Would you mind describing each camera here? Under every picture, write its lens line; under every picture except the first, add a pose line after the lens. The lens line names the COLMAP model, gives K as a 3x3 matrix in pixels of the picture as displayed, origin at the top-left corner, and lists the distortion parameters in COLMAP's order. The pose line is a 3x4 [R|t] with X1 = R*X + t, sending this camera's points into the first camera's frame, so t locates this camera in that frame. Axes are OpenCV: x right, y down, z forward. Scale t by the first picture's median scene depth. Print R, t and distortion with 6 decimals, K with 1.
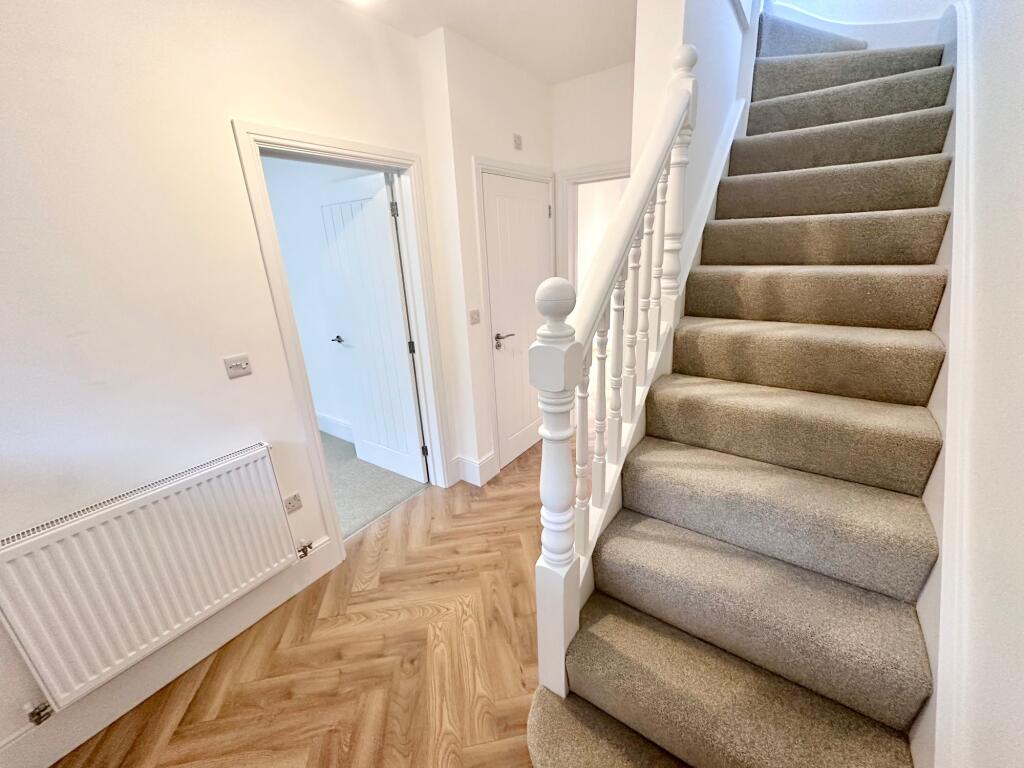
lens RADIAL K [[410.1, 0, 512.0], [0, 410.1, 384.0], [0, 0, 1]] dist [-0.000968, 0.000081]
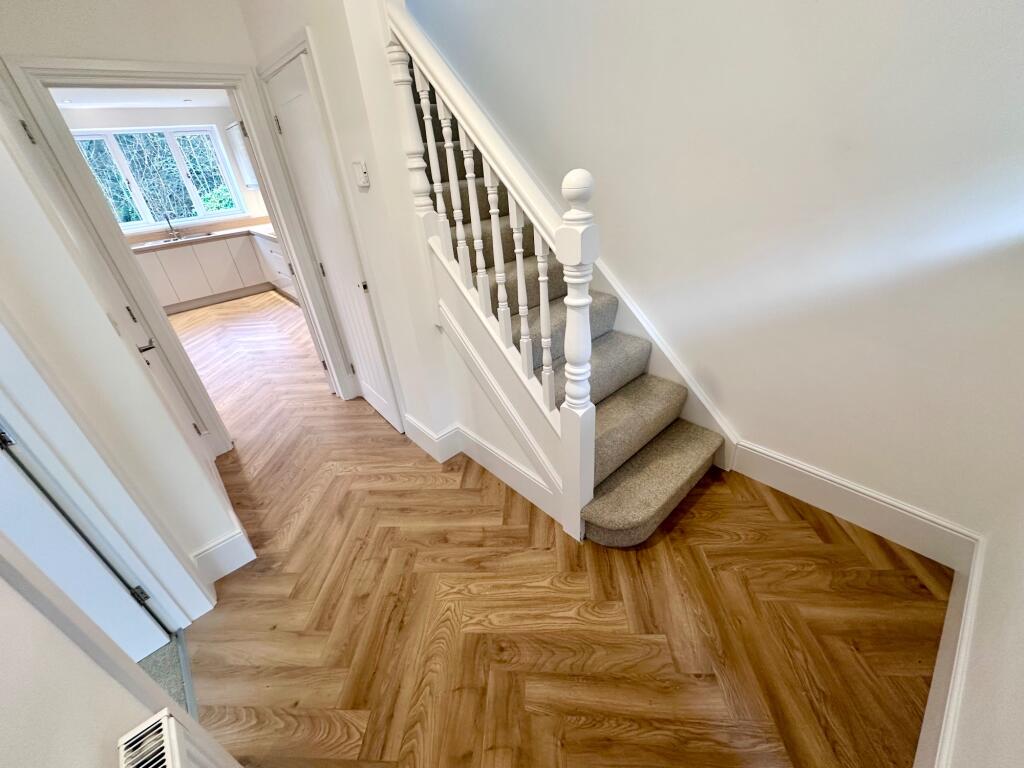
lens RADIAL K [[410.1, 0, 512.0], [0, 410.1, 384.0], [0, 0, 1]] dist [-0.000968, 0.000081]
pose [[0.214359, -0.463983, 0.859517, -0.681261], [0.388532, 0.847862, 0.360794, -0.114790], [-0.896155, 0.256611, 0.362019, 0.472065]]
